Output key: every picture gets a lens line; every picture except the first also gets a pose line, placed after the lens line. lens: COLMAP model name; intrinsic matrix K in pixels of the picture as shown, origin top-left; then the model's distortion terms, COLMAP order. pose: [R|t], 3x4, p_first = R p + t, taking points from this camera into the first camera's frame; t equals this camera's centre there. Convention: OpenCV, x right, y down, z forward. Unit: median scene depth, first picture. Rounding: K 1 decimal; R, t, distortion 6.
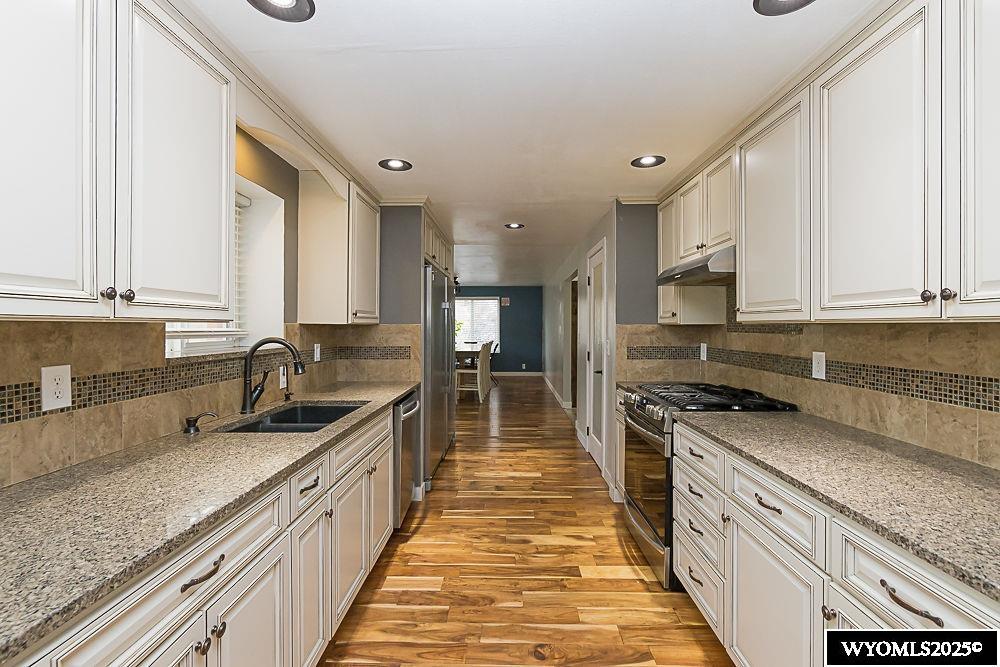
lens RADIAL K [[437.2, 0, 500.1], [0, 437.2, 327.8], [0, 0, 1]] dist [-0.001225, -0.000023]
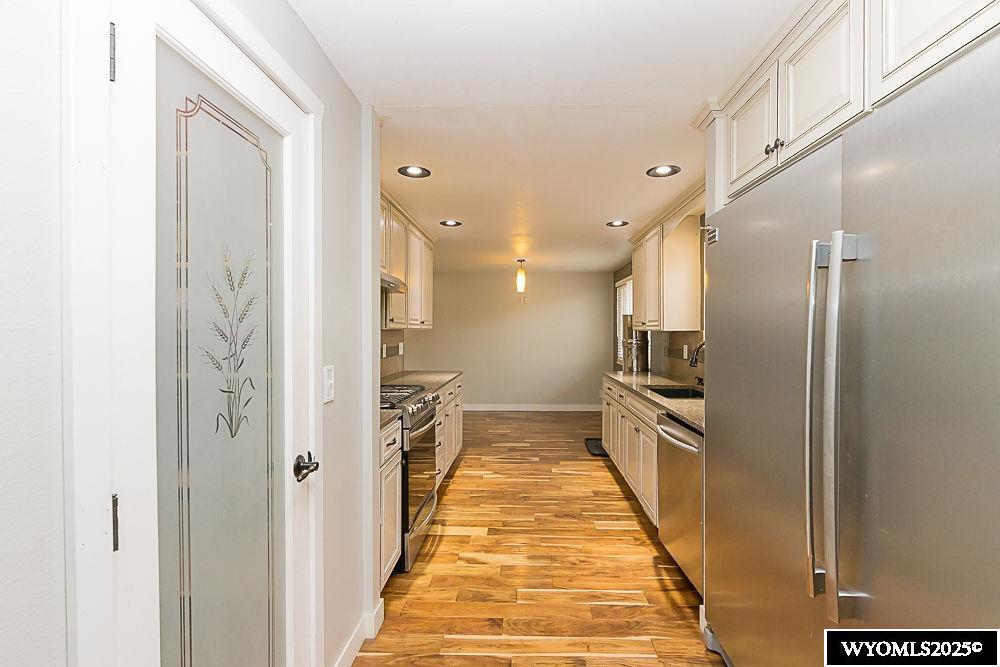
lens RADIAL K [[437.2, 0, 503.1], [0, 437.2, 332.0], [0, 0, 1]] dist [-0.001225, -0.000023]
pose [[-0.999514, -0.002674, 0.031062, 0.091991], [-0.002407, 0.999960, 0.008643, -0.015074], [-0.031084, 0.008564, -0.999480, 2.006344]]
